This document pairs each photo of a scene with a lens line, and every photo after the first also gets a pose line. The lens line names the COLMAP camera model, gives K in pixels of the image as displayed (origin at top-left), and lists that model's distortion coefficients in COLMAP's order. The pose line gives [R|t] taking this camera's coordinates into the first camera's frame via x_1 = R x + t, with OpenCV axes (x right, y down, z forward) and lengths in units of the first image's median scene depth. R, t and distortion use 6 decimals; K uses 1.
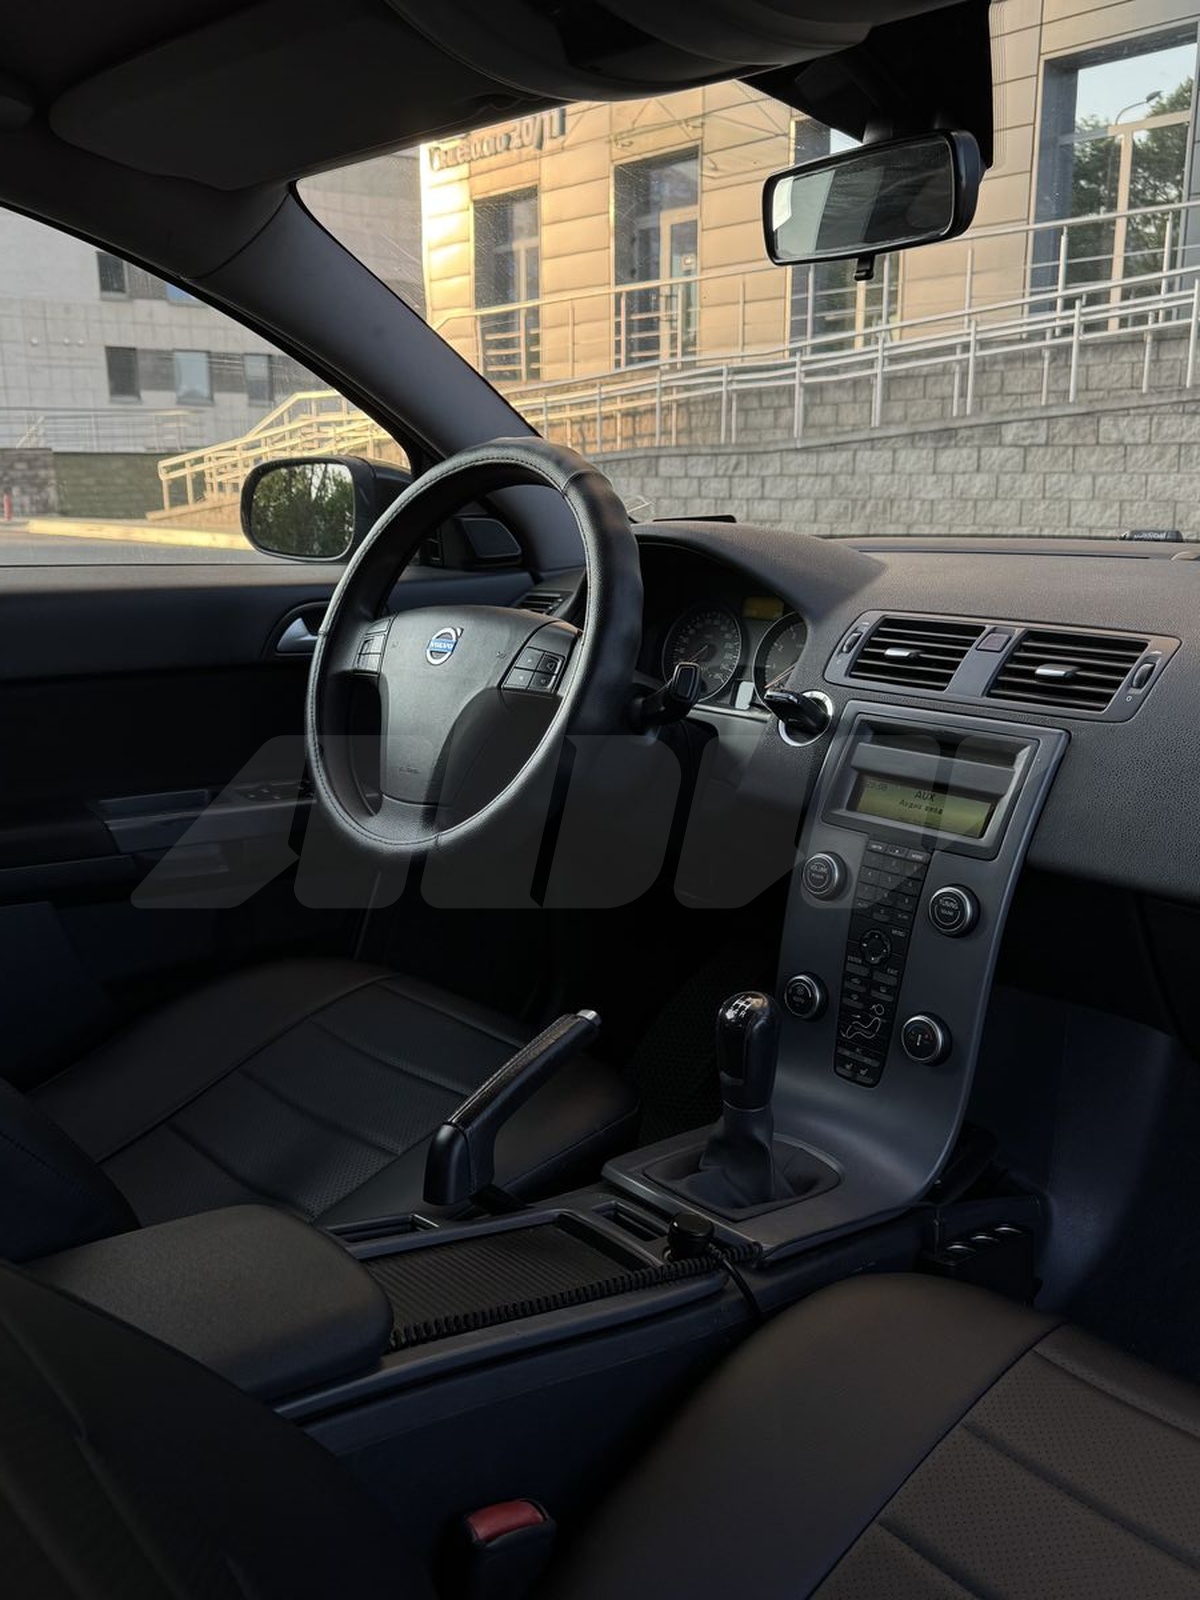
lens RADIAL K [[1324.2, 0, 600.0], [0, 1324.2, 800.0], [0, 0, 1]] dist [0.033323, -0.002622]
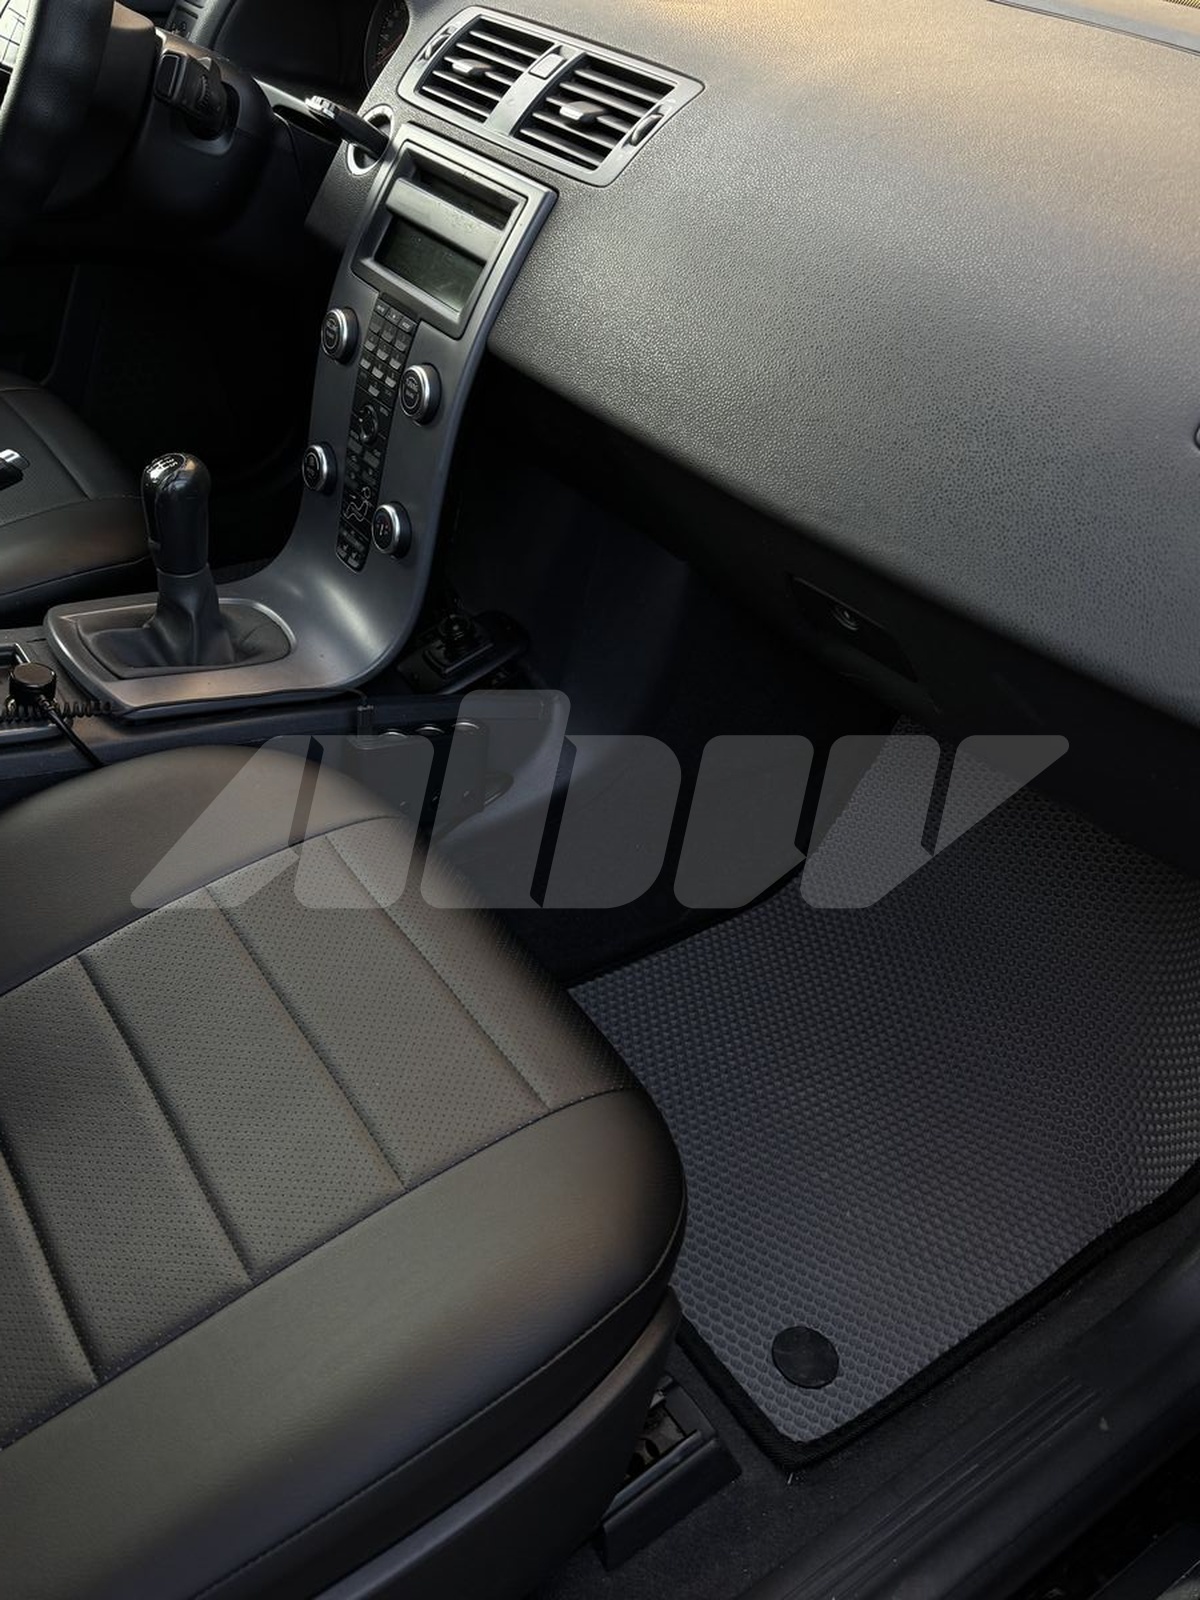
lens RADIAL K [[1324.2, 0, 600.0], [0, 1324.2, 800.0], [0, 0, 1]] dist [0.033323, -0.002622]
pose [[0.986863, 0.151850, -0.055171, 0.456379], [-0.118583, 0.912721, 0.390996, -0.031251], [0.109728, -0.379317, 0.918737, 0.066365]]
